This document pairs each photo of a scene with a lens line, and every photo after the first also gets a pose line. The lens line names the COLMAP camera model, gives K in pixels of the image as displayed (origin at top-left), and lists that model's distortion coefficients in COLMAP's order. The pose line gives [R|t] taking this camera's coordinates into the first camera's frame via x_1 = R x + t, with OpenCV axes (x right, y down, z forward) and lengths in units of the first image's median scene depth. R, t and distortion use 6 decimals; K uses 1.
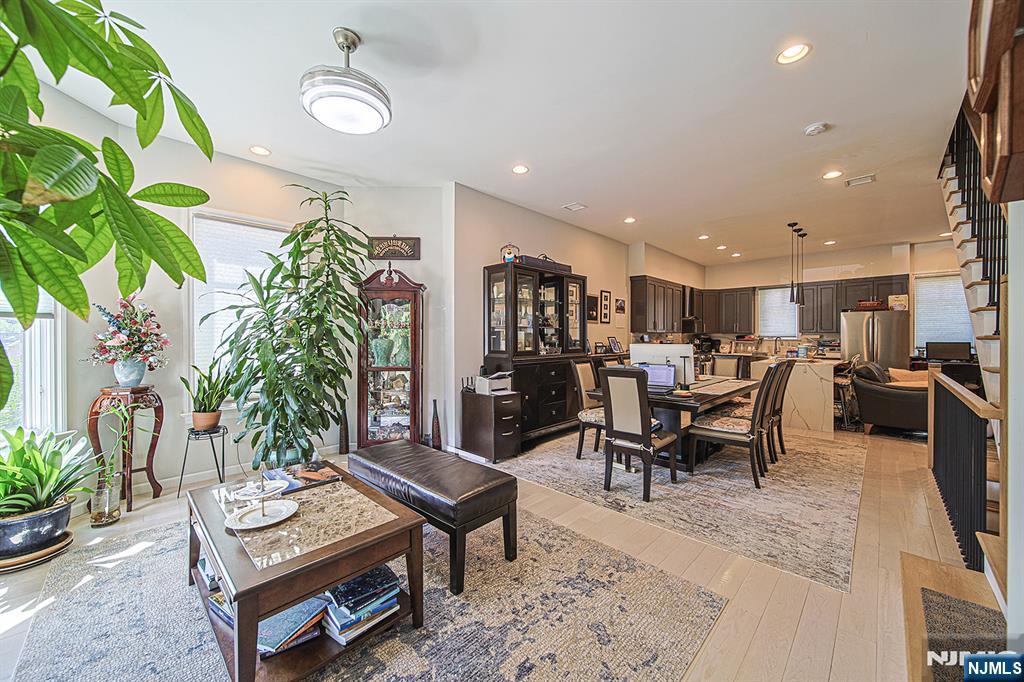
lens RADIAL K [[383.1, 0, 513.1], [0, 383.1, 339.3], [0, 0, 1]] dist [0.001798, 0.000063]
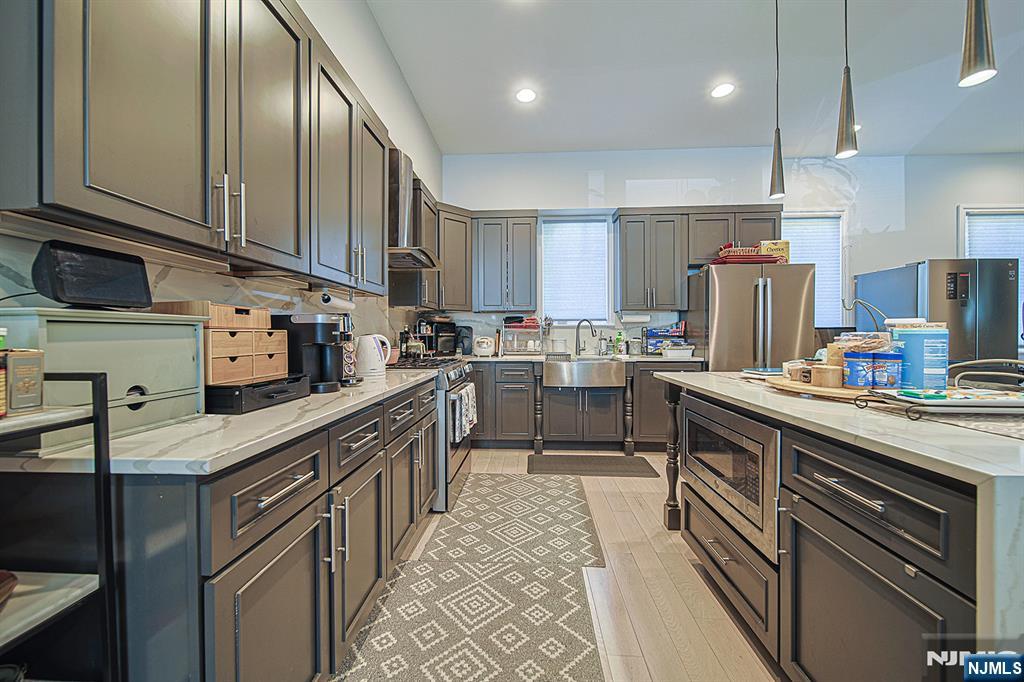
lens RADIAL K [[383.1, 0, 513.6], [0, 383.1, 338.1], [0, 0, 1]] dist [0.001798, 0.000063]
pose [[0.751455, -0.007093, 0.659746, 0.744717], [0.007447, 0.999970, 0.002269, 0.037165], [-0.659742, 0.003208, 0.751485, 1.669656]]
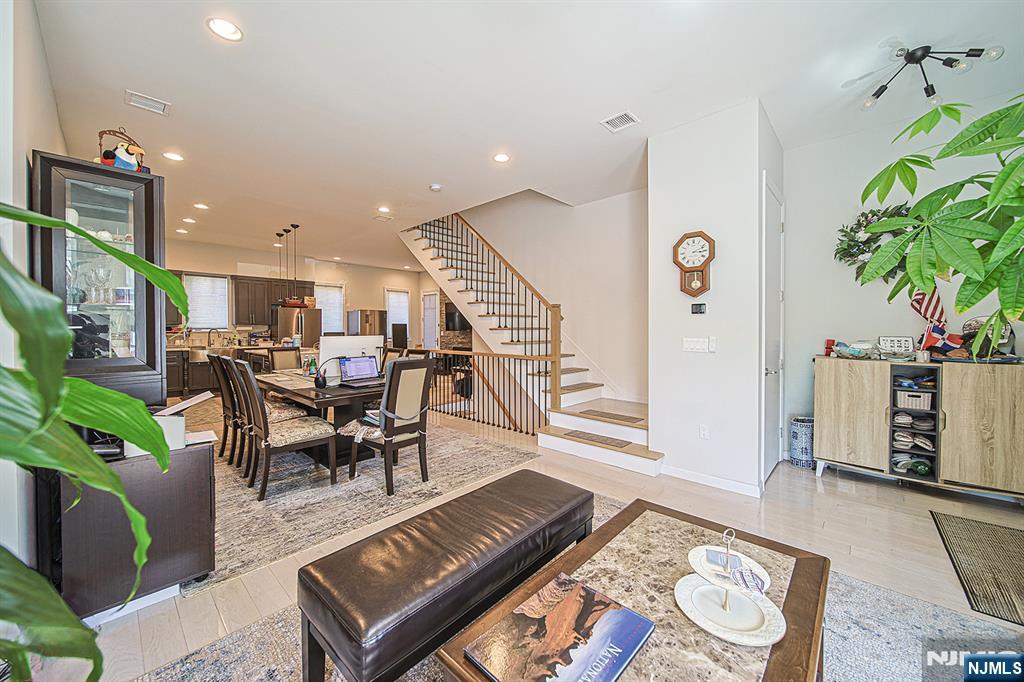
lens RADIAL K [[383.1, 0, 511.8], [0, 383.1, 333.5], [0, 0, 1]] dist [0.001798, 0.000063]
pose [[-0.028635, -0.012443, 0.999512, -0.647694], [0.006141, 0.999901, 0.012624, -0.003720], [-0.999571, 0.006500, -0.028556, 0.698210]]
